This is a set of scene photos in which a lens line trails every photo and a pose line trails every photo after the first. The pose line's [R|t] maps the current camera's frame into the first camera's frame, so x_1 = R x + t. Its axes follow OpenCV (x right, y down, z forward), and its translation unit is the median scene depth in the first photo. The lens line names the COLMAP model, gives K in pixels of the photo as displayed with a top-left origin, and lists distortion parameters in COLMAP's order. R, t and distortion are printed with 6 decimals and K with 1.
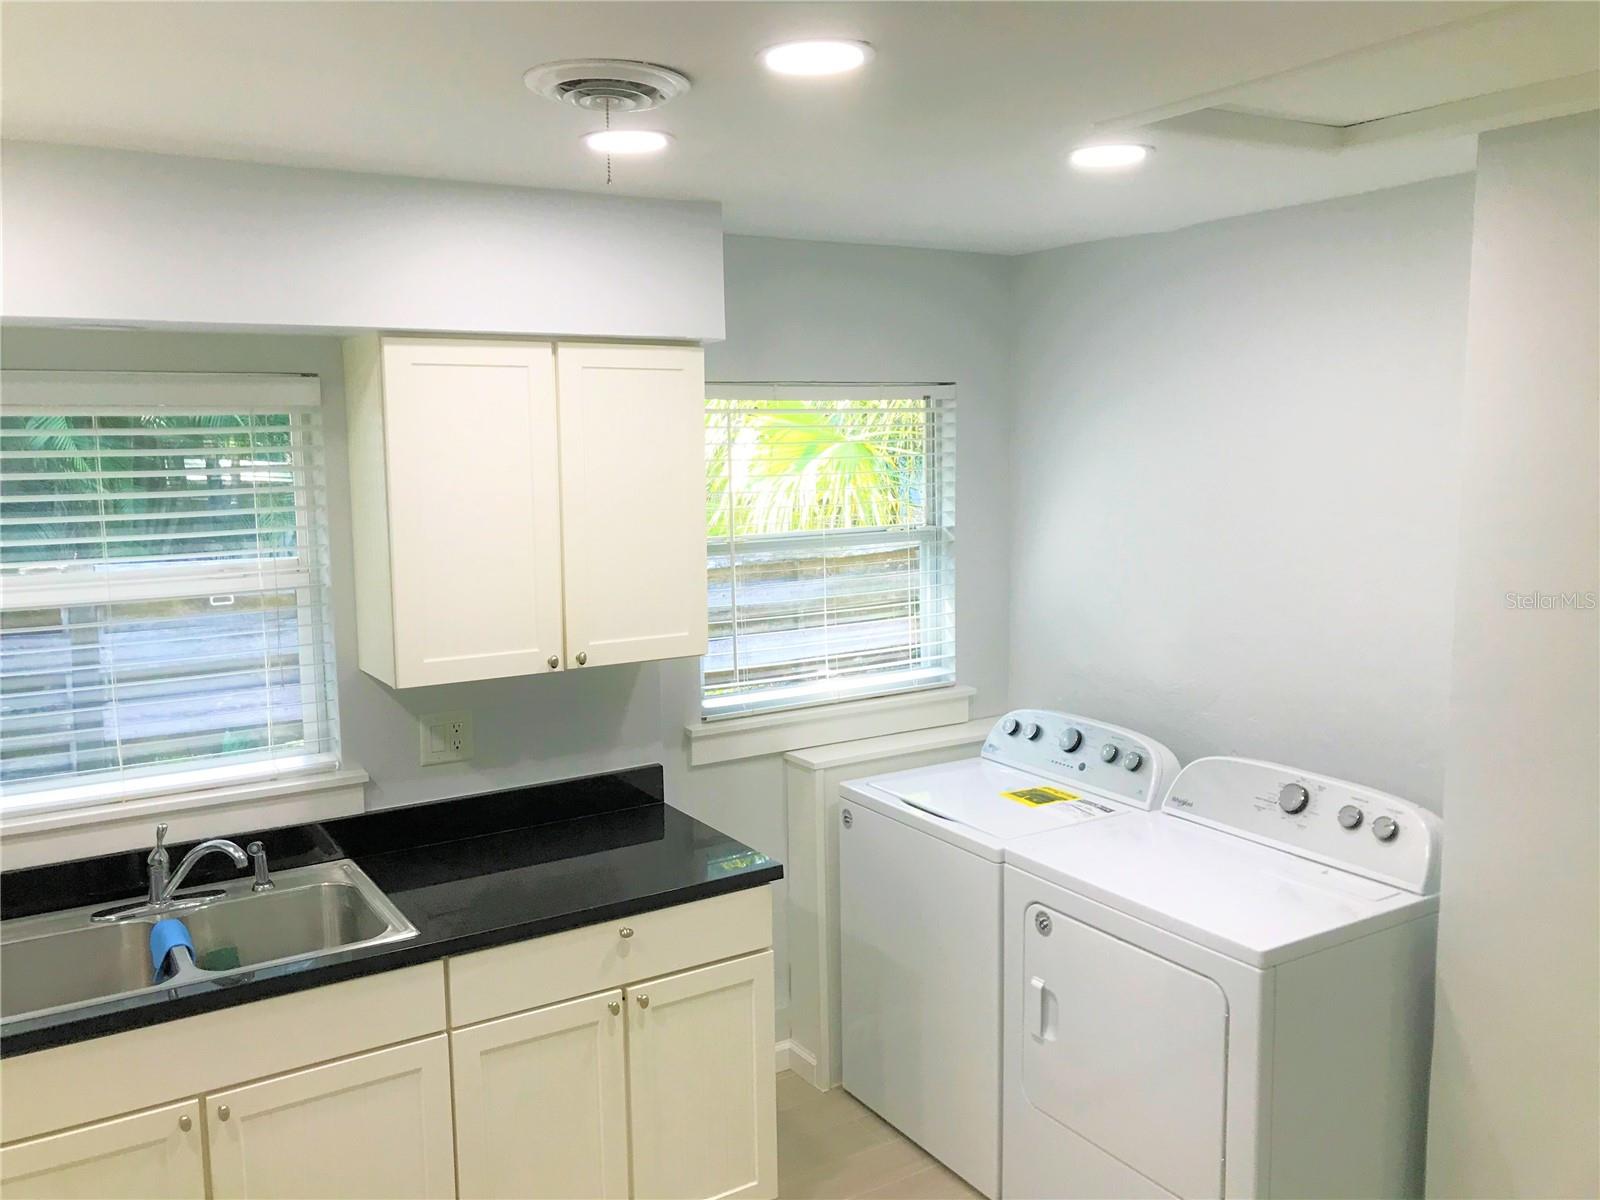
lens RADIAL K [[1290.1, 0, 794.8], [0, 1290.1, 589.2], [0, 0, 1]] dist [0.003787, -0.011912]
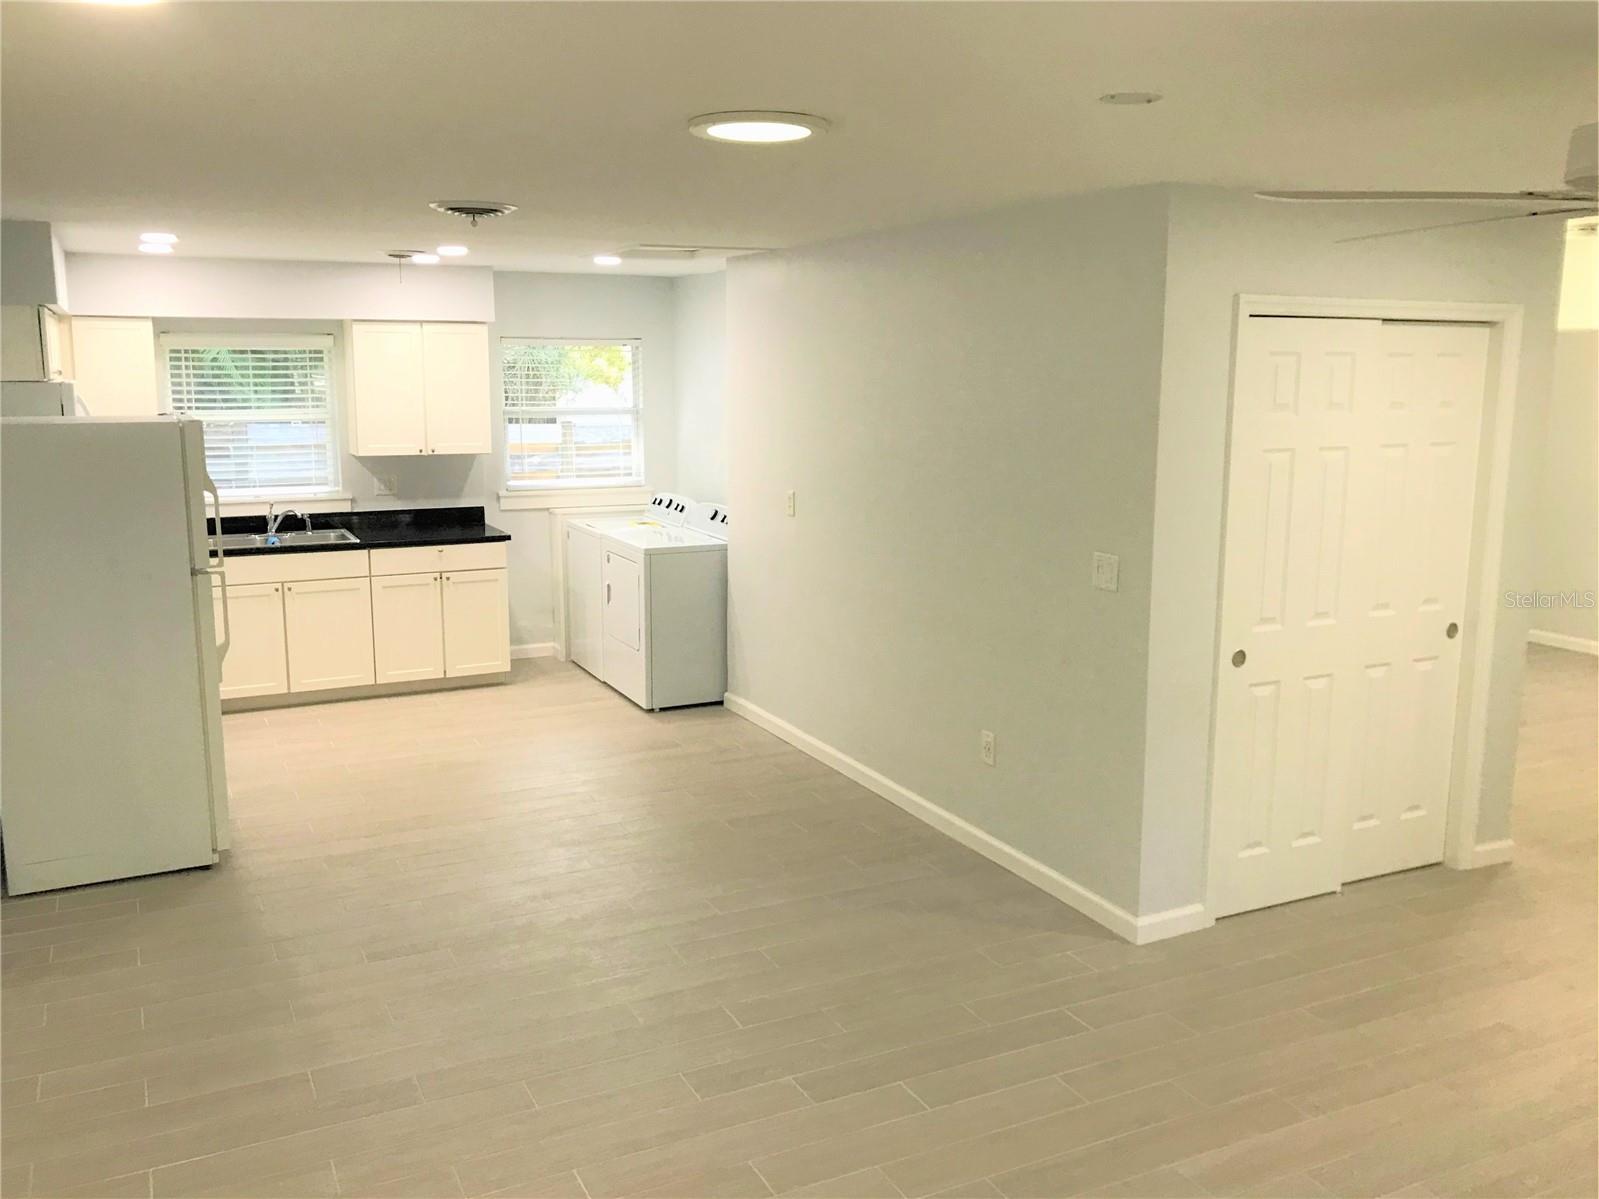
lens RADIAL K [[1318.9, 0, 793.6], [0, 1318.9, 584.4], [0, 0, 1]] dist [0.009179, -0.001802]
pose [[0.995351, 0.033947, -0.090130, 0.754496], [-0.029759, 0.998432, 0.047409, 0.169110], [0.091598, -0.044507, 0.994801, -1.467240]]
